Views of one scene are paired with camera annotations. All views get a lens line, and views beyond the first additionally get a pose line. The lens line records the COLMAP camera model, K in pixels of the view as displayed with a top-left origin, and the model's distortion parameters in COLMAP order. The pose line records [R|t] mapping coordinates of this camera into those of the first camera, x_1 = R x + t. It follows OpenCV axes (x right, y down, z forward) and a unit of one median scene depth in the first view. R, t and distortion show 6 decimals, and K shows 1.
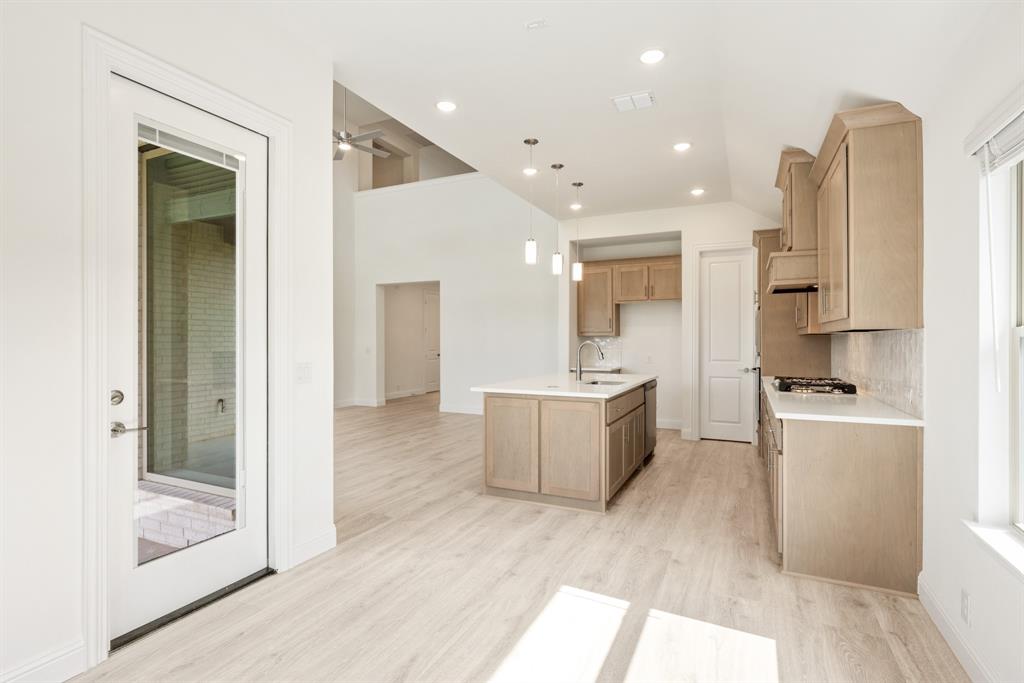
lens RADIAL K [[491.4, 0, 507.7], [0, 491.4, 342.3], [0, 0, 1]] dist [0.000354, -0.000025]
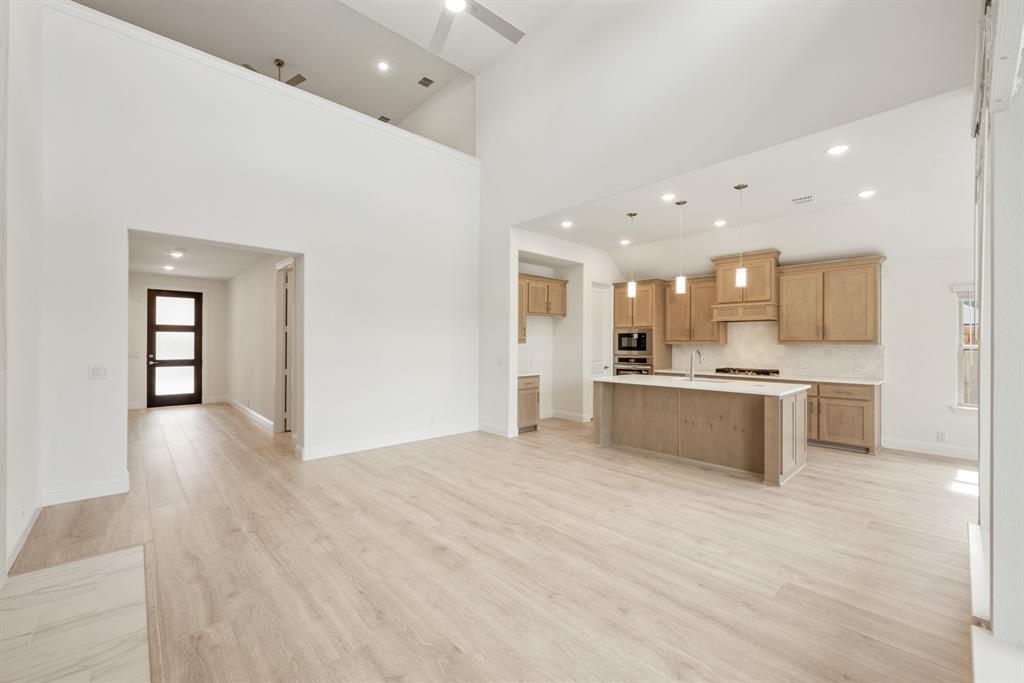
lens RADIAL K [[412.9, 0, 512.9], [0, 412.9, 341.5], [0, 0, 1]] dist [-0.004649, 0.000816]
pose [[0.363298, 0.006007, 0.931654, -1.050335], [0.001187, 0.999975, -0.006911, -0.016665], [-0.931672, 0.003617, 0.363282, 1.095571]]
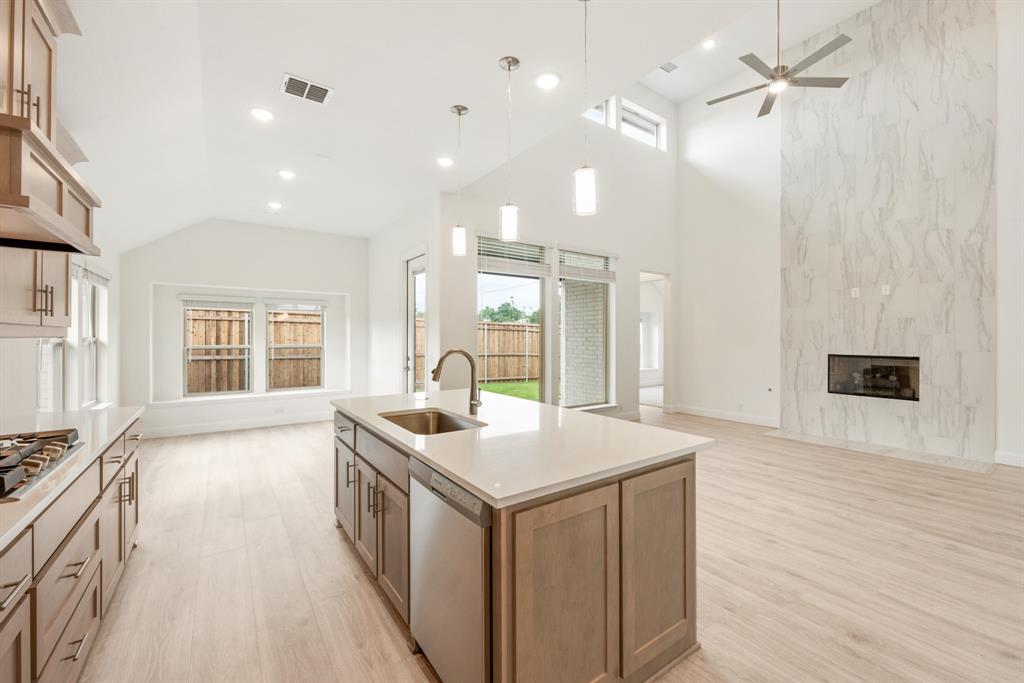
lens RADIAL K [[412.9, 0, 514.9], [0, 412.9, 338.5], [0, 0, 1]] dist [-0.004649, 0.000816]
pose [[-0.481324, 0.007196, -0.876513, 0.625671], [-0.003939, 0.999938, 0.010372, -0.022728], [0.876534, 0.008445, -0.481266, 1.356615]]
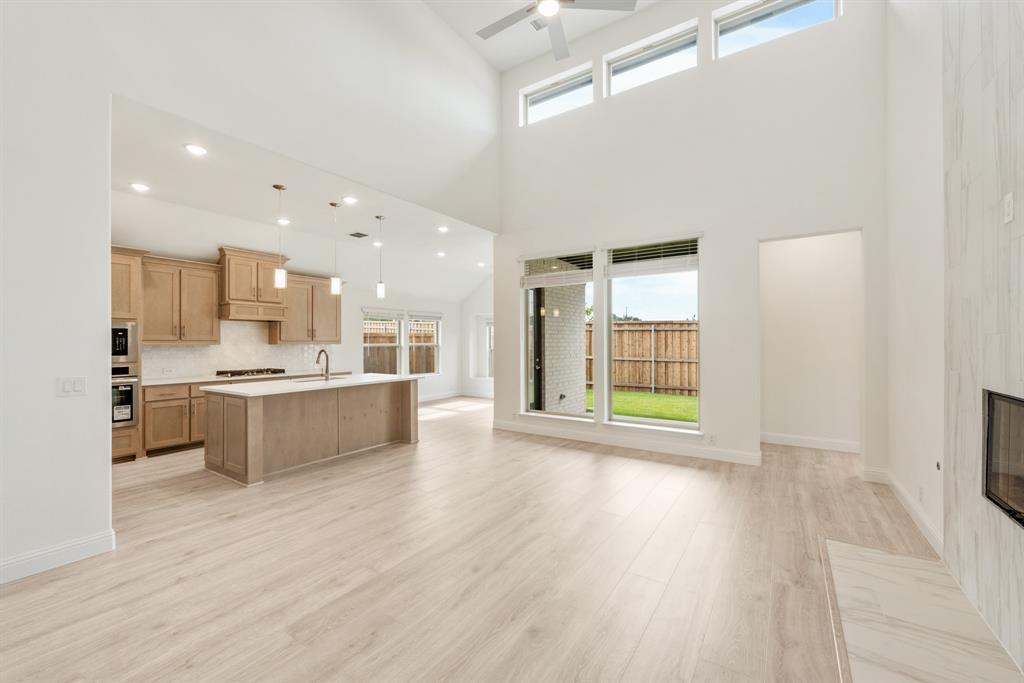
lens RADIAL K [[412.9, 0, 512.8], [0, 412.9, 339.3], [0, 0, 1]] dist [-0.004649, 0.000816]
pose [[-0.990864, 0.007546, 0.134656, -0.489227], [0.007185, 0.999969, -0.003163, -0.022550], [-0.134676, -0.002167, -0.990887, 2.112741]]
